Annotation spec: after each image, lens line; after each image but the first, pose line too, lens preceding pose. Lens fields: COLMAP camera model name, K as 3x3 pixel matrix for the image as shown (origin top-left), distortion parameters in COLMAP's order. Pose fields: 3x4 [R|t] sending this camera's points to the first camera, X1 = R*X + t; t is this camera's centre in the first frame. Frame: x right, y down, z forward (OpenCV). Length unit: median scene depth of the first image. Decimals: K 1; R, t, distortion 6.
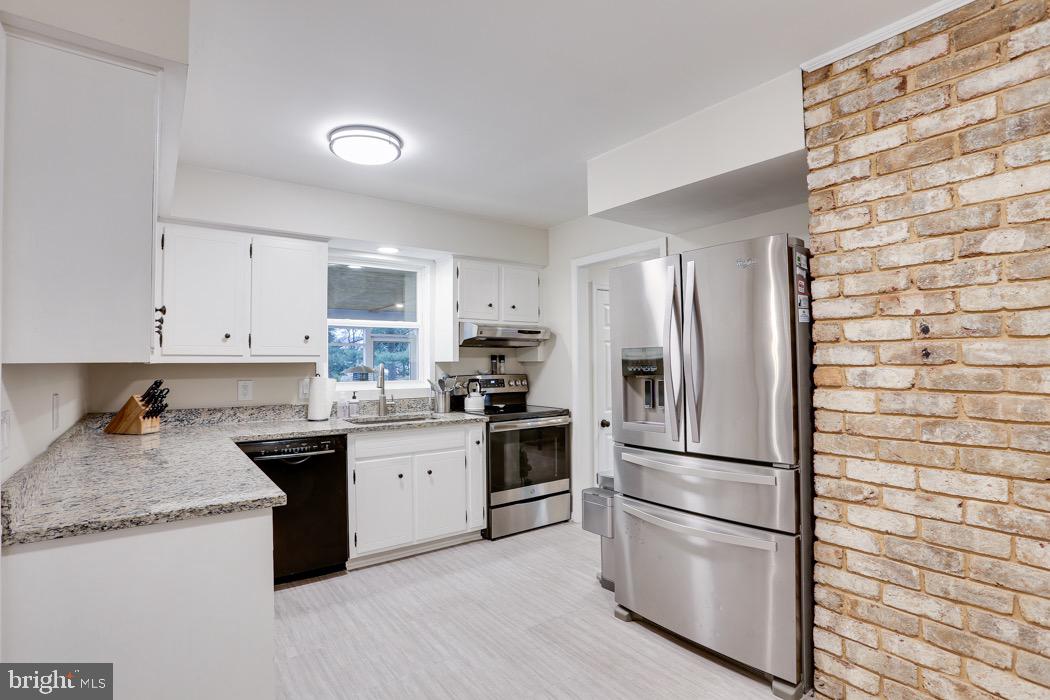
lens RADIAL K [[509.2, 0, 524.4], [0, 509.2, 348.9], [0, 0, 1]] dist [-0.059128, 0.015418]
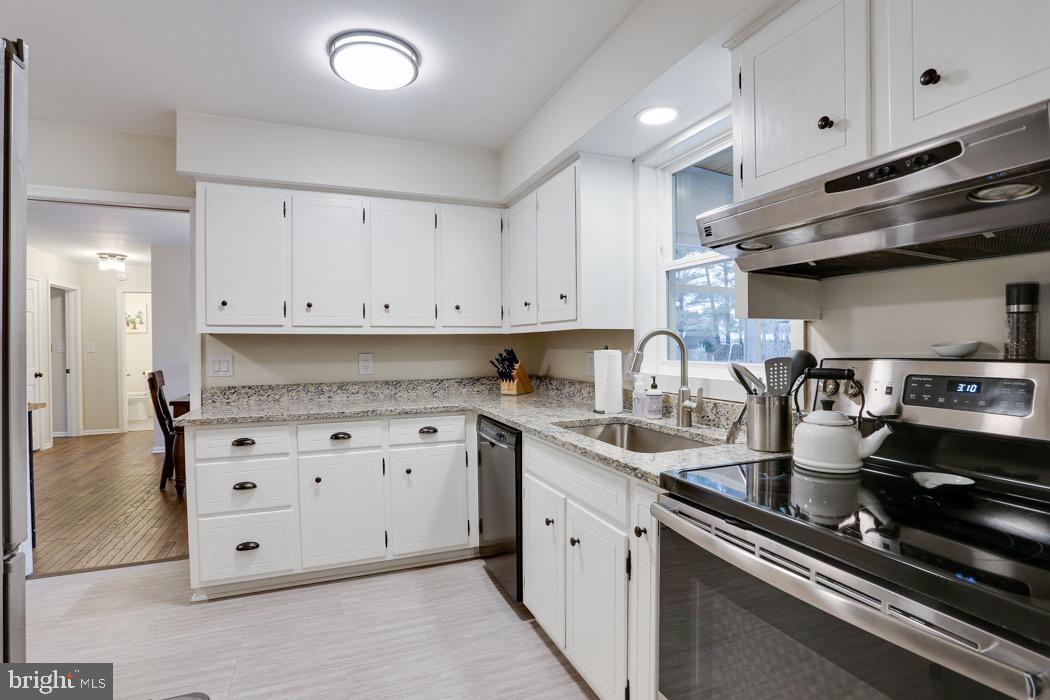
lens RADIAL K [[509.2, 0, 523.9], [0, 509.2, 350.7], [0, 0, 1]] dist [-0.059128, 0.015418]
pose [[-0.255041, 0.012104, -0.966854, 0.314342], [0.025148, 0.999666, 0.005881, 0.050505], [0.966603, -0.022815, -0.255261, 1.096555]]
